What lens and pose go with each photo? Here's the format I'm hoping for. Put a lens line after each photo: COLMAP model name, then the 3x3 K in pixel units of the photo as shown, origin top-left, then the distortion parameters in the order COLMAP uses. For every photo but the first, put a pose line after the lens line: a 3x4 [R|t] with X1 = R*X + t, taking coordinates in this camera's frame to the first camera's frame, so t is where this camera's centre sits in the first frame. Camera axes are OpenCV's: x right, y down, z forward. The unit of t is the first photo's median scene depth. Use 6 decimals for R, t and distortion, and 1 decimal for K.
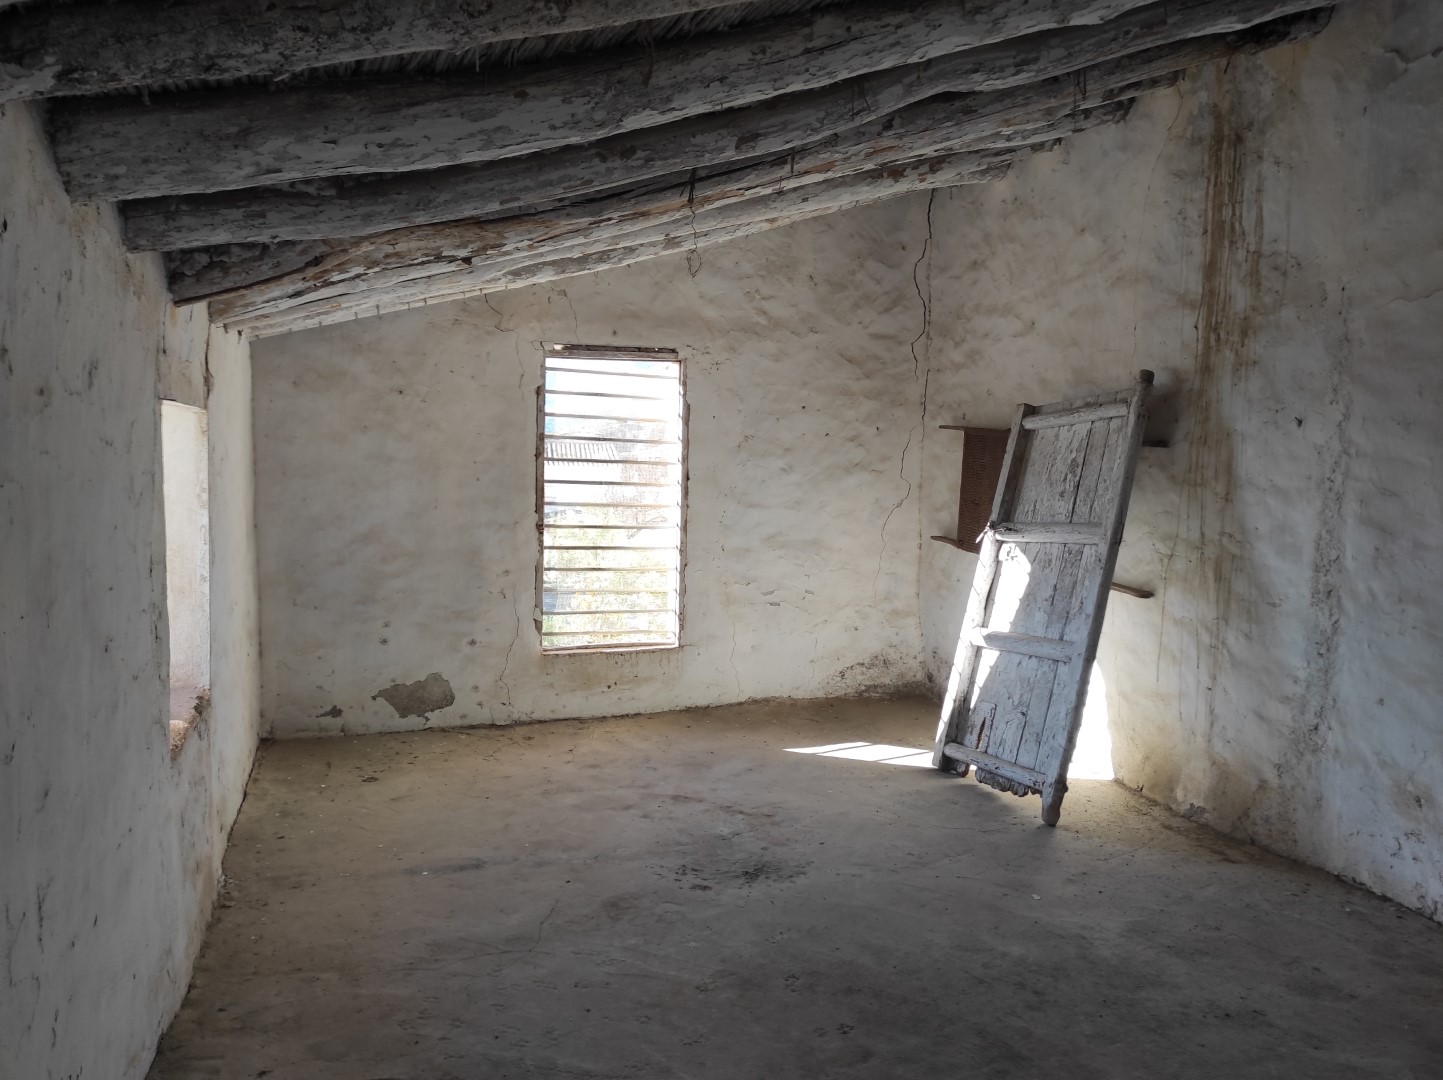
lens RADIAL K [[1061.1, 0, 718.8], [0, 1061.1, 540.0], [0, 0, 1]] dist [0.053175, -0.038346]
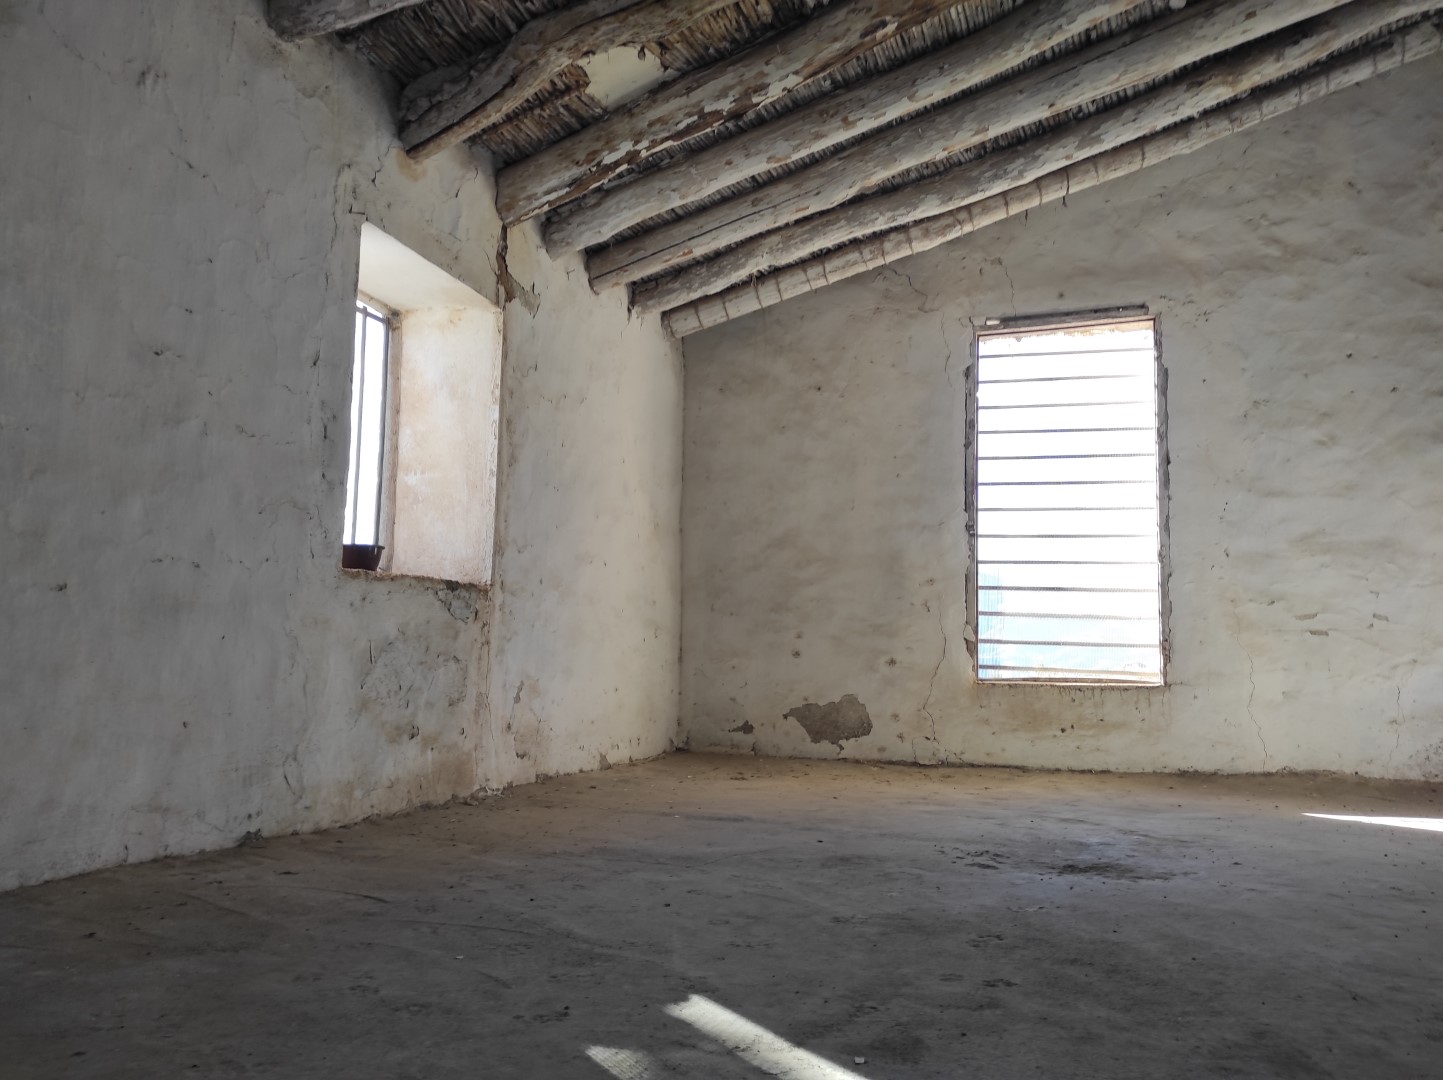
lens RADIAL K [[1061.1, 0, 715.5], [0, 1061.1, 548.1], [0, 0, 1]] dist [0.053175, -0.038346]
pose [[0.801660, -0.067273, -0.593983, 0.169701], [-0.056378, 0.980710, -0.187163, 0.171931], [0.595116, 0.183528, 0.782403, 0.217838]]
